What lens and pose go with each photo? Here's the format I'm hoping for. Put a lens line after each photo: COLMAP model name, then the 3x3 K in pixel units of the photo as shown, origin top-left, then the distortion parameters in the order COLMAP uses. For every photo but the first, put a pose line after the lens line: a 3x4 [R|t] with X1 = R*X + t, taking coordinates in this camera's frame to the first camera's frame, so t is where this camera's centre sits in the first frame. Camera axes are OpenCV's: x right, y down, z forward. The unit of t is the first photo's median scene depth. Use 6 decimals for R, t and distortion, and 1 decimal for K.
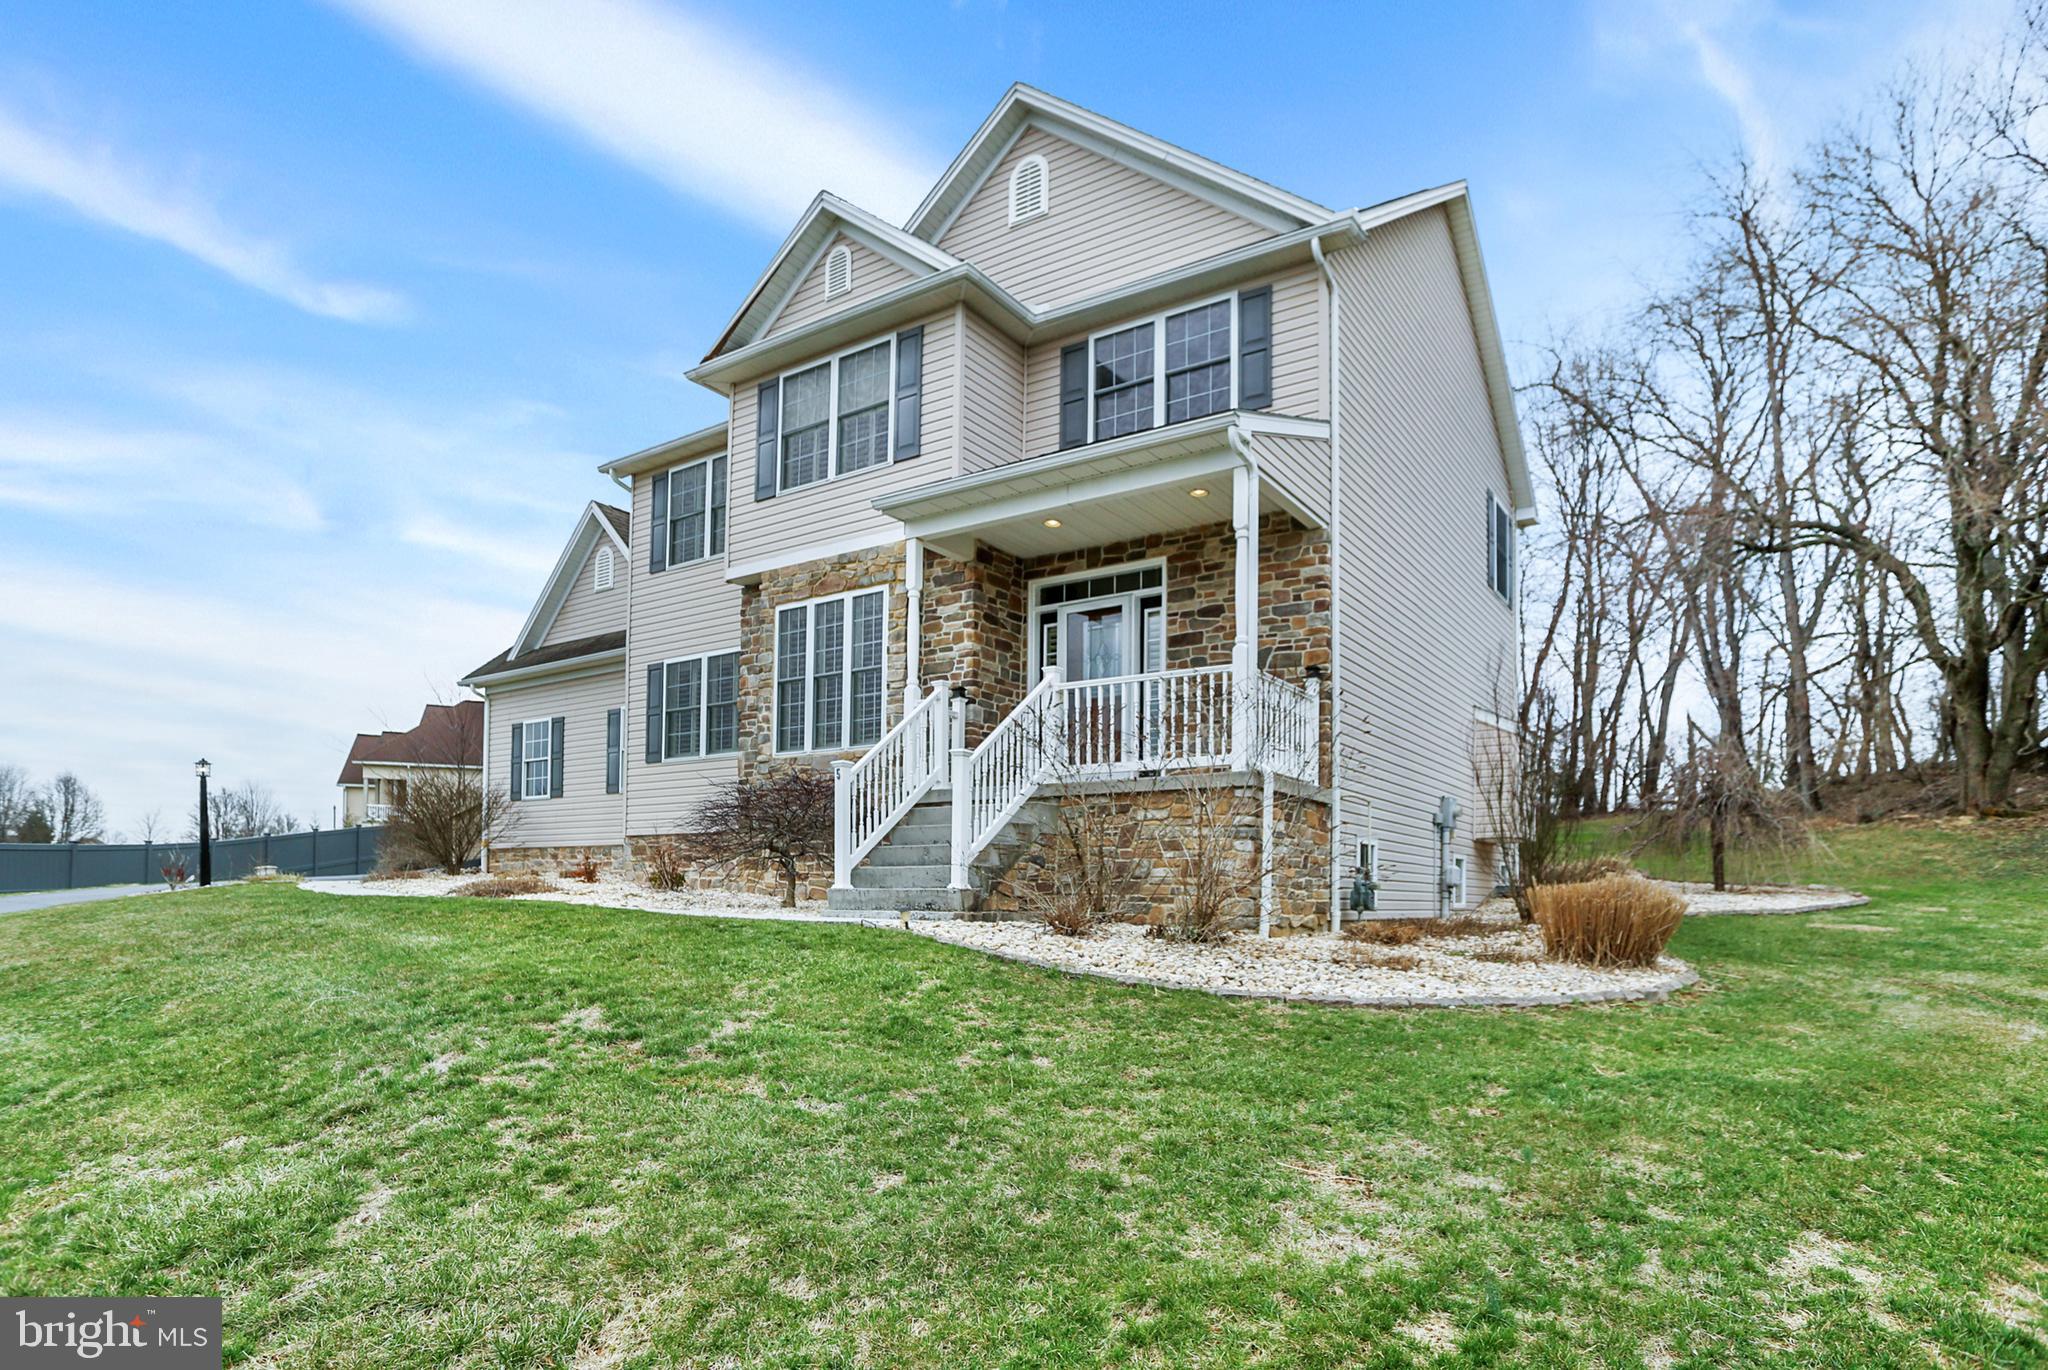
lens RADIAL K [[1048.9, 0, 986.8], [0, 1048.9, 648.9], [0, 0, 1]] dist [-0.039918, 0.000387]
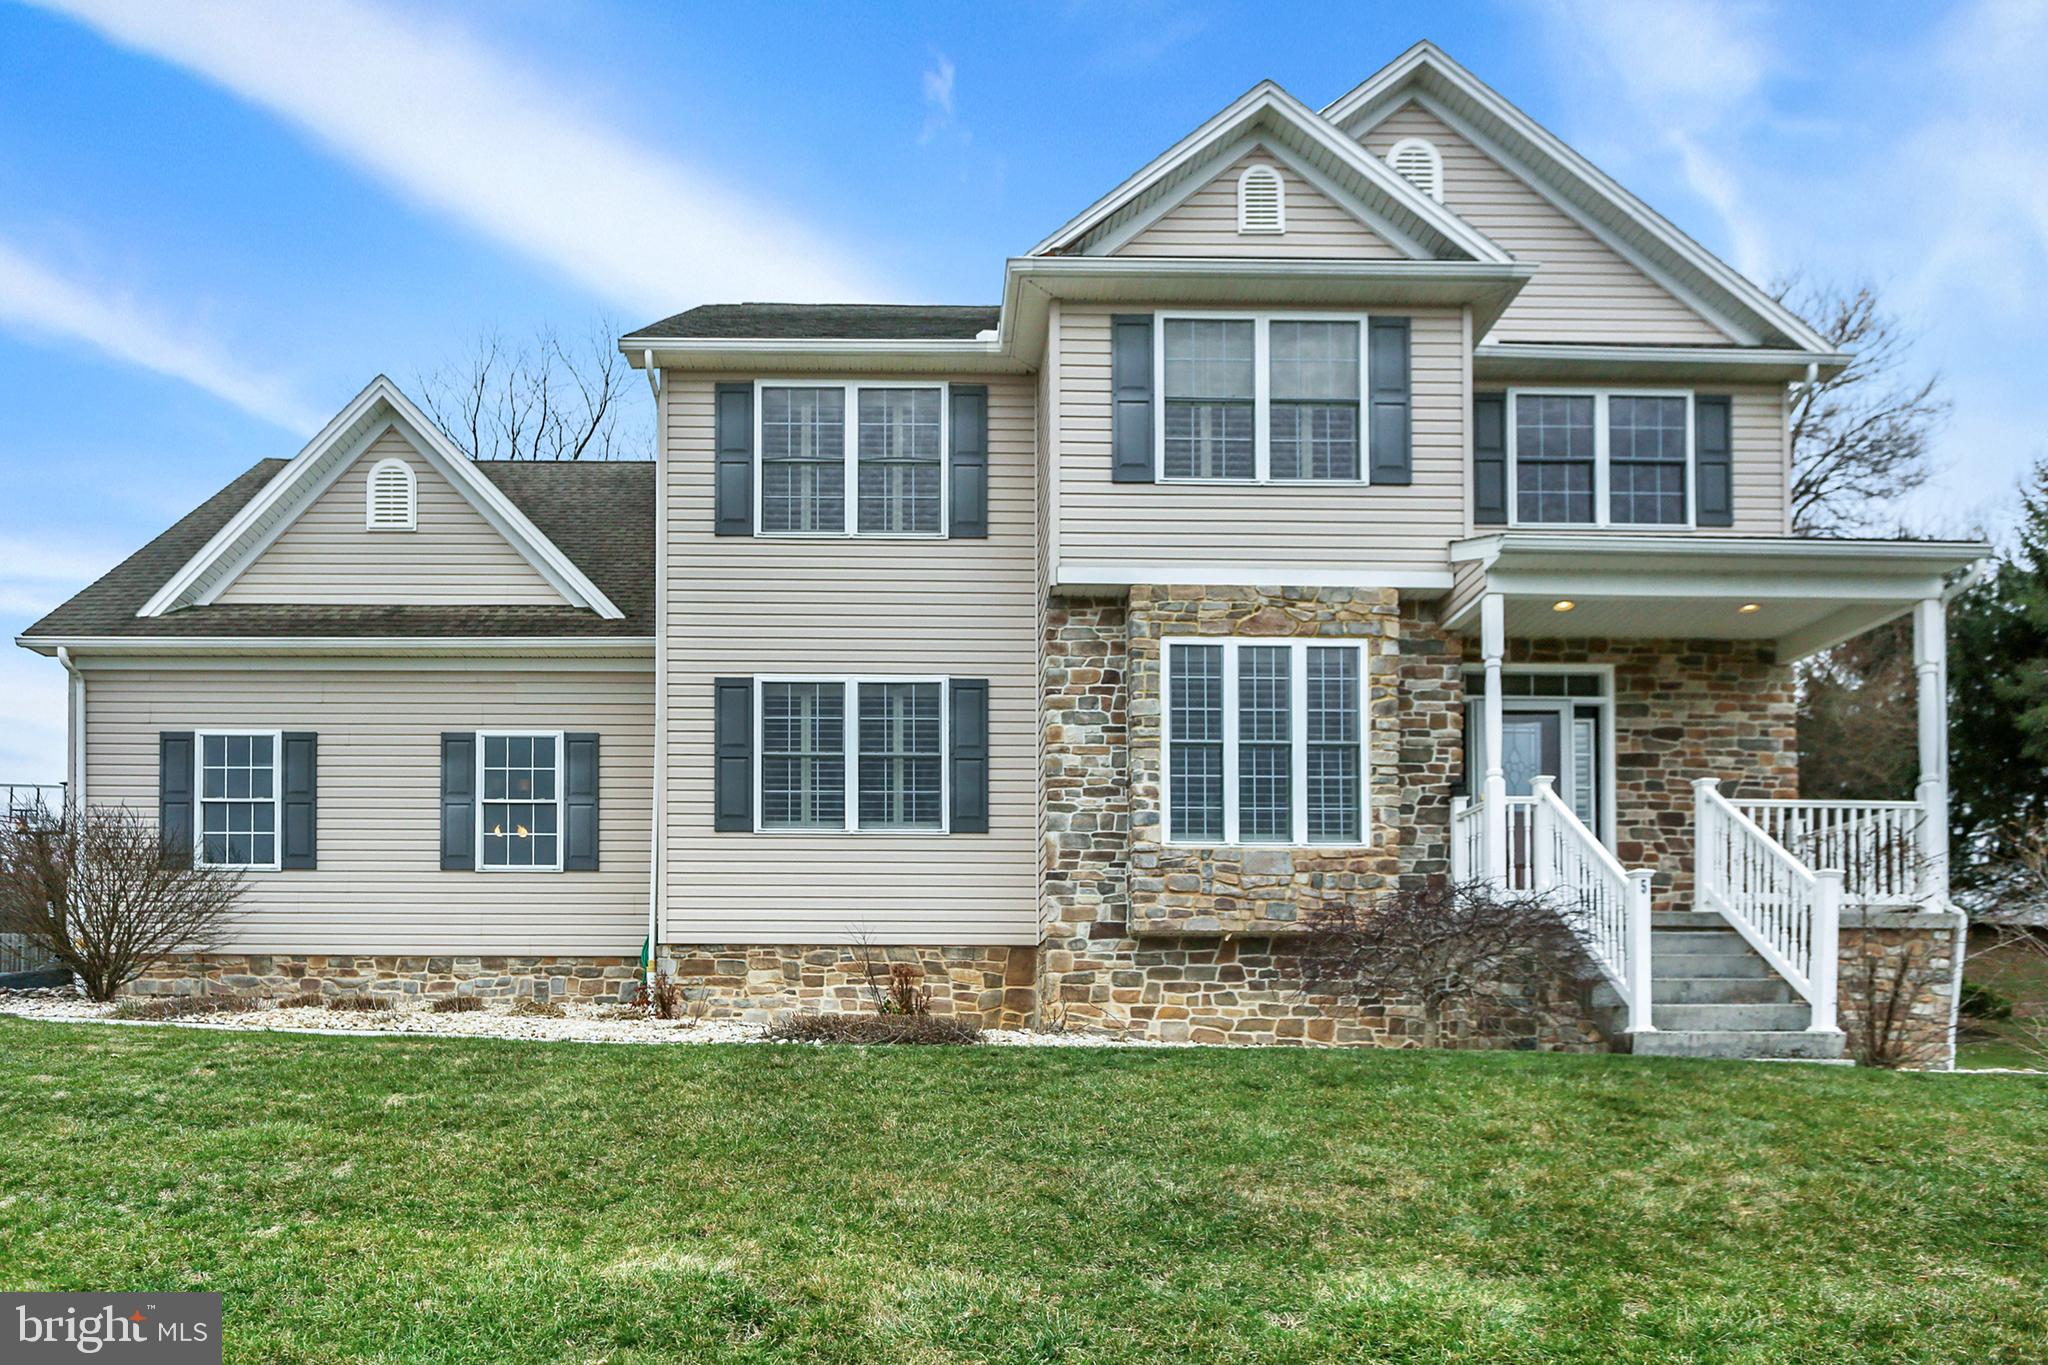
lens RADIAL K [[1264.8, 0, 1086.6], [0, 1264.8, 781.5], [0, 0, 1]] dist [0.002151, 0.002252]
pose [[0.831315, 0.114079, 0.543968, -0.756283], [-0.131005, 0.991352, -0.007696, 0.076045], [-0.540142, -0.064865, 0.839070, 0.320322]]
